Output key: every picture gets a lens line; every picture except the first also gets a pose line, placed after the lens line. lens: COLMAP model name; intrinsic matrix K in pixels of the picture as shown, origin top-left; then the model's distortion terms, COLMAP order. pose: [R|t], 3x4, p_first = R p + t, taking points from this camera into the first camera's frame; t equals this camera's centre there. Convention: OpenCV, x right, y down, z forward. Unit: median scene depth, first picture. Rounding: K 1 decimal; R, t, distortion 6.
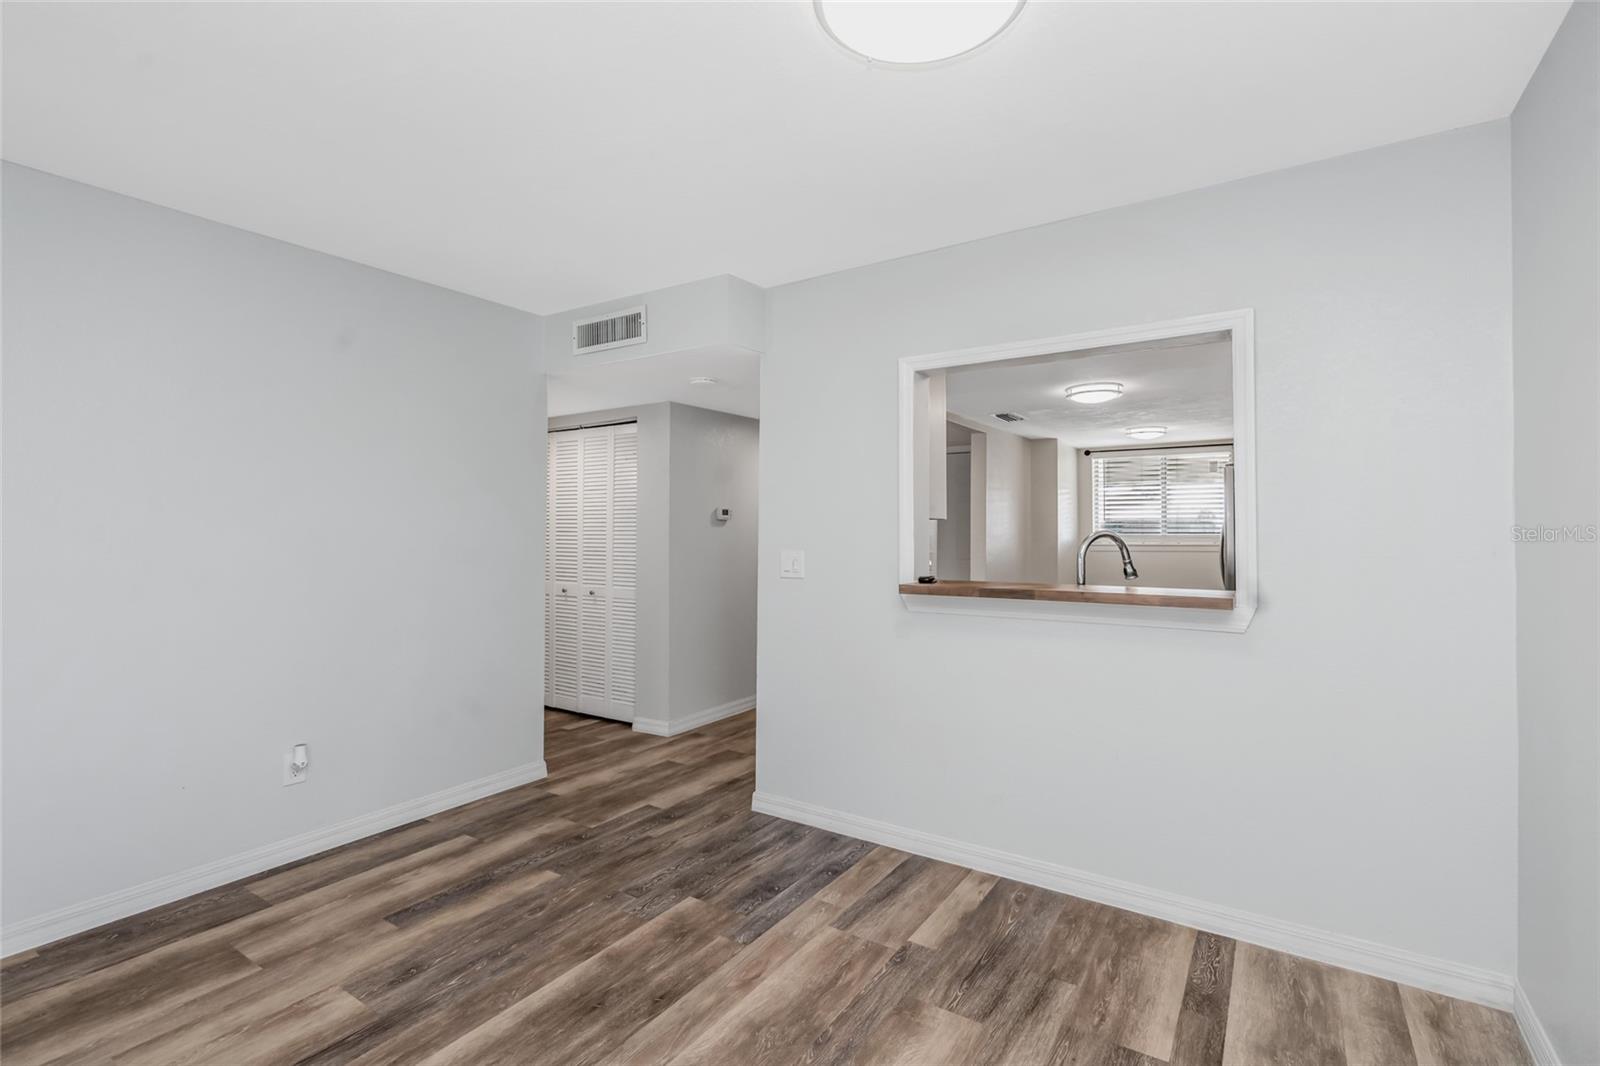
lens RADIAL K [[730.5, 0, 793.1], [0, 730.5, 535.2], [0, 0, 1]] dist [0.002762, 0.000292]
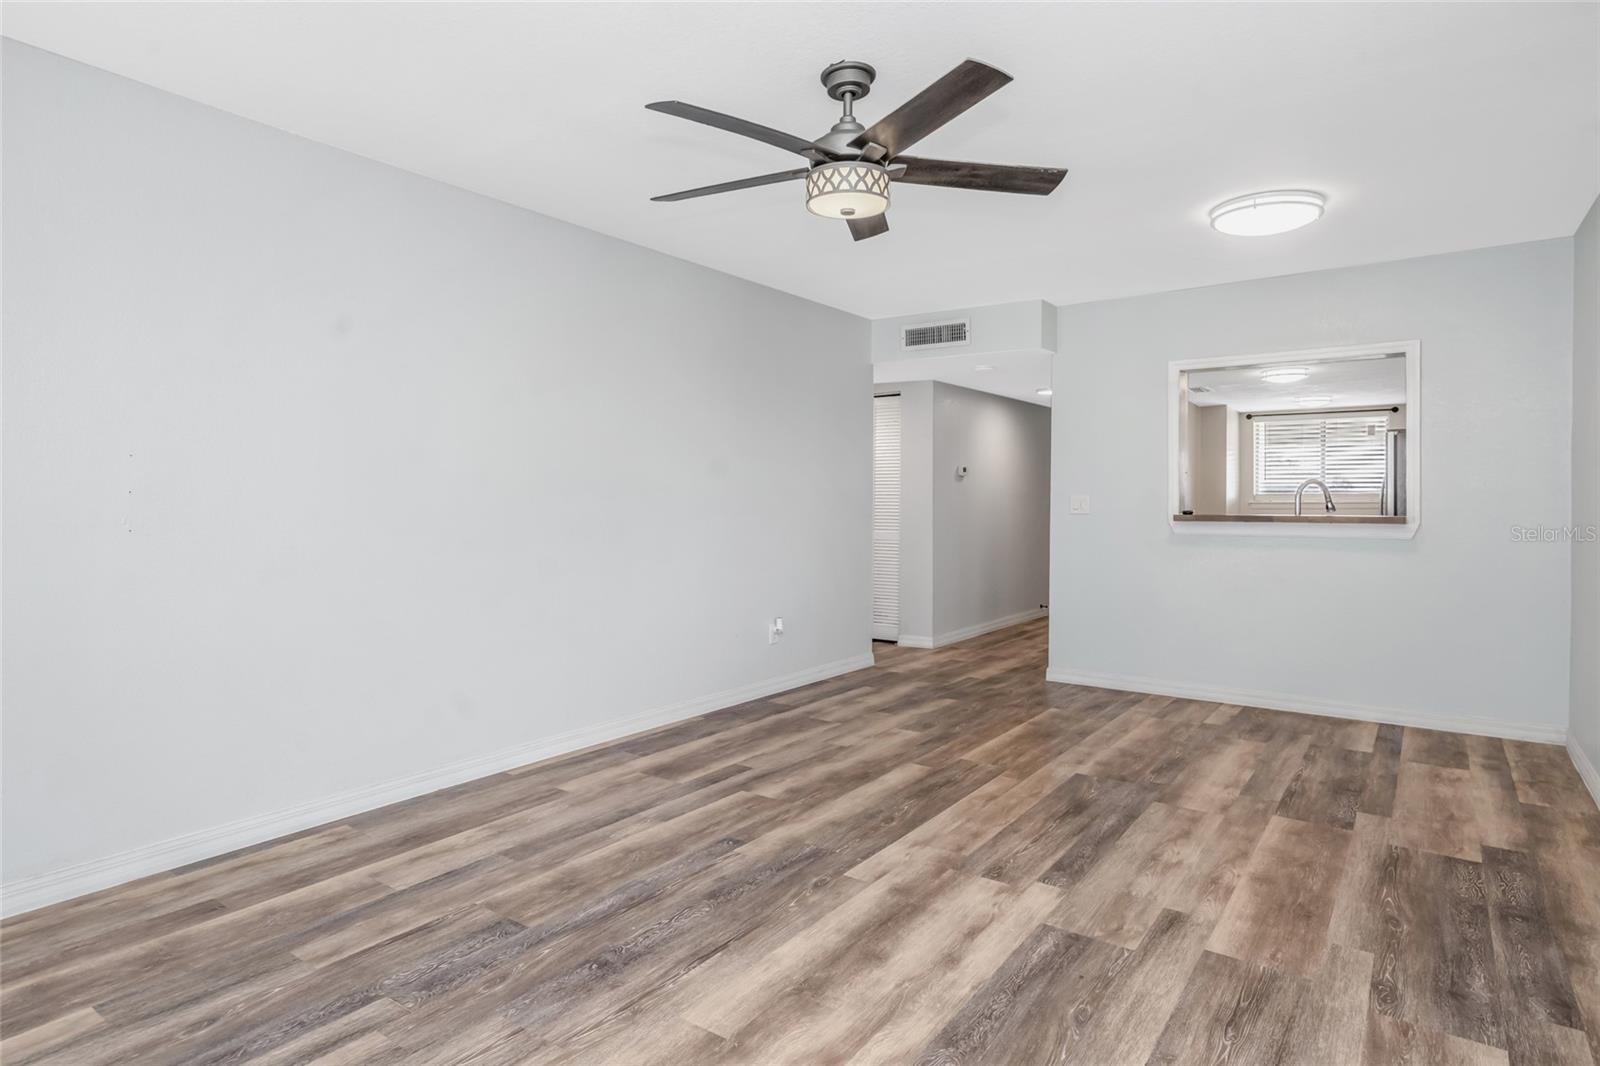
lens RADIAL K [[886.1, 0, 803.7], [0, 886.1, 517.6], [0, 0, 1]] dist [0.002293, 0.003559]
pose [[0.999633, 0.002656, -0.026961, -0.456438], [-0.002304, 0.999912, 0.013091, 0.041742], [0.026993, -0.013025, 0.999551, -0.676721]]
